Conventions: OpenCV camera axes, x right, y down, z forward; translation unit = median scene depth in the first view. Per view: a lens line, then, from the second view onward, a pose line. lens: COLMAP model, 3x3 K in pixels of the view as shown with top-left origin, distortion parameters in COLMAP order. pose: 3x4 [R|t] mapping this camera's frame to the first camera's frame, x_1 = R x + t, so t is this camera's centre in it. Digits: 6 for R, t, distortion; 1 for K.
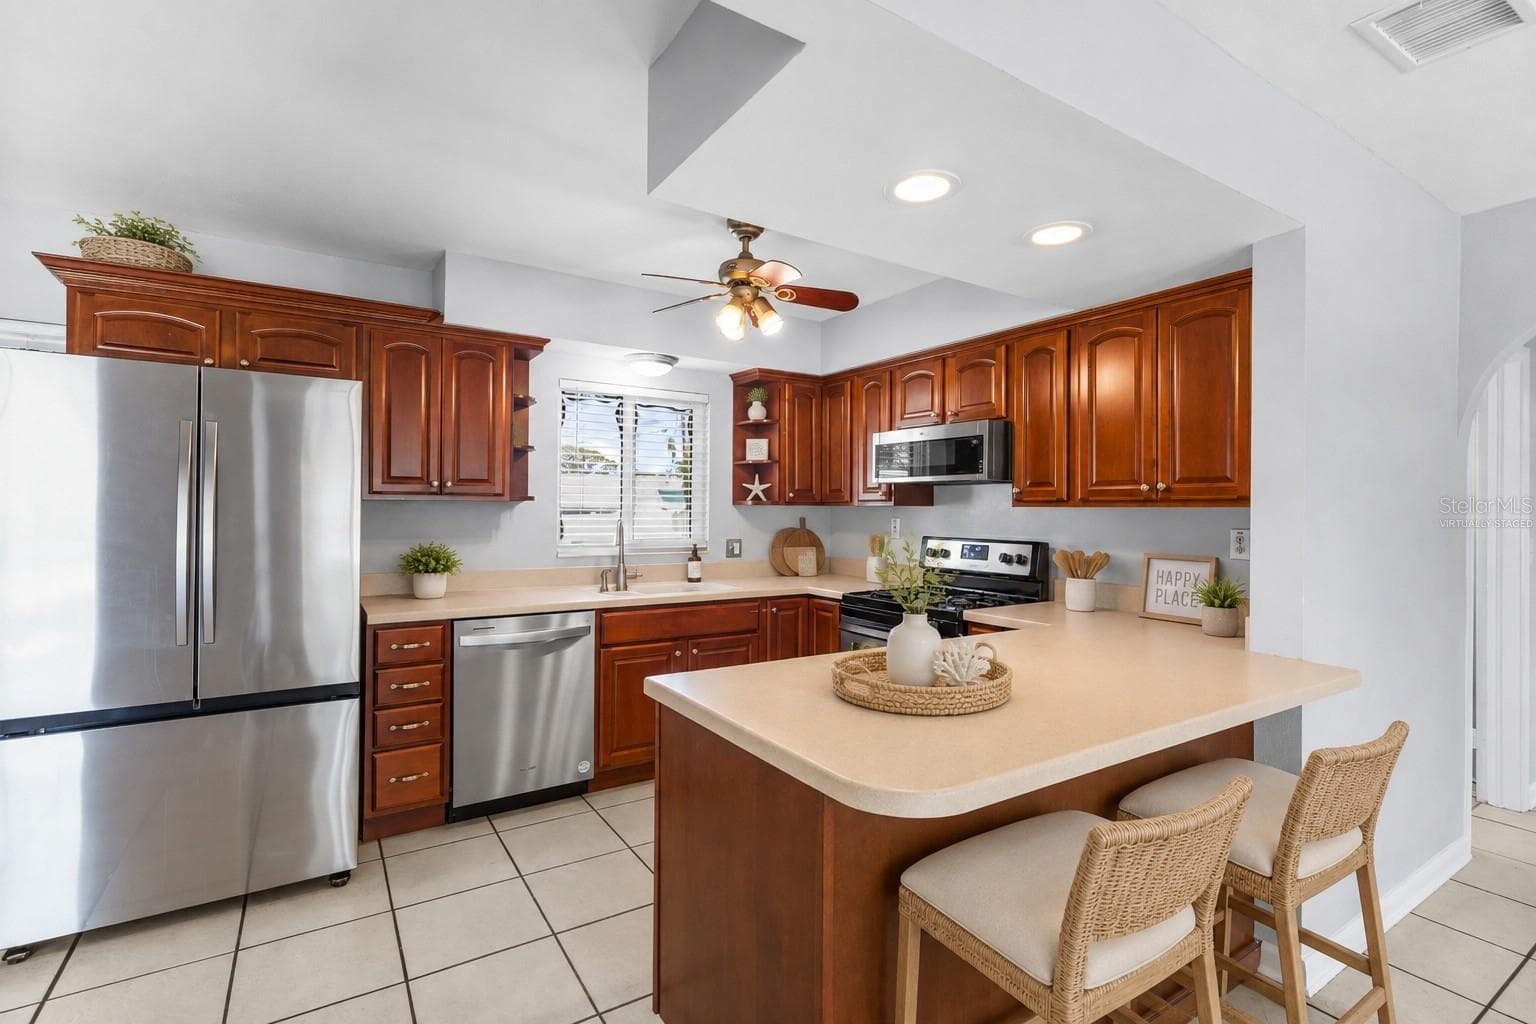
lens RADIAL K [[707.5, 0, 766.9], [0, 707.5, 507.6], [0, 0, 1]] dist [0.001229, 0.000174]
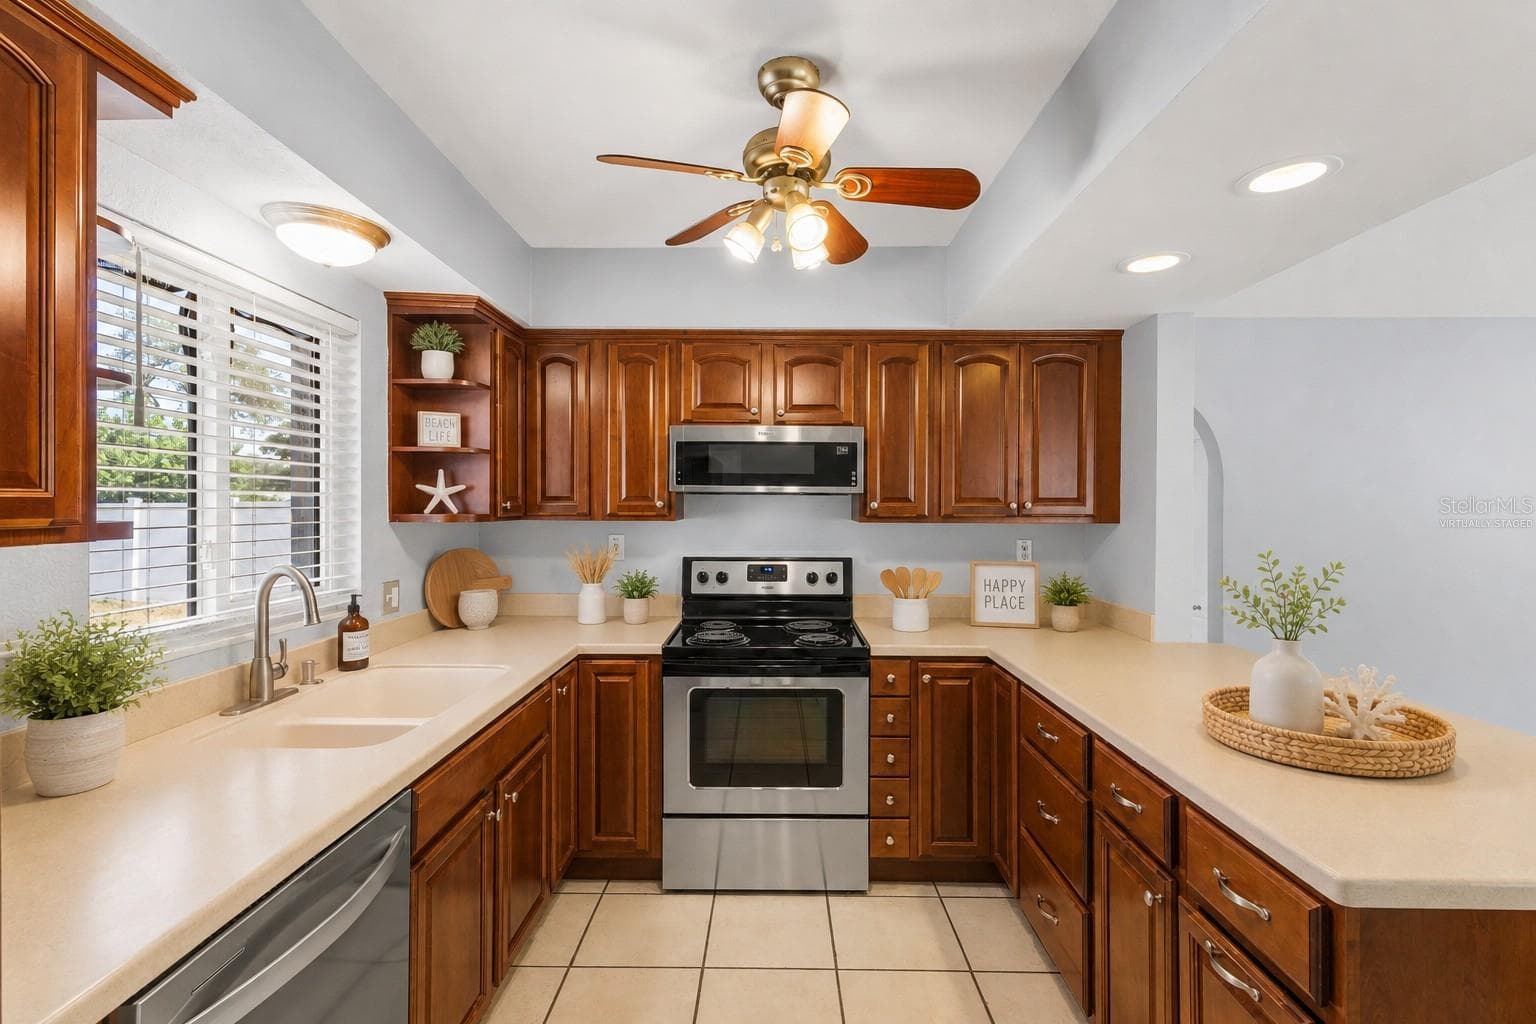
lens RADIAL K [[707.5, 0, 766.9], [0, 707.5, 507.6], [0, 0, 1]] dist [0.001229, 0.000174]
pose [[0.548522, -0.000347, 0.836136, -0.376552], [-0.001245, 0.999998, 0.001231, -0.016307], [-0.836135, -0.001716, 0.548521, 0.451903]]
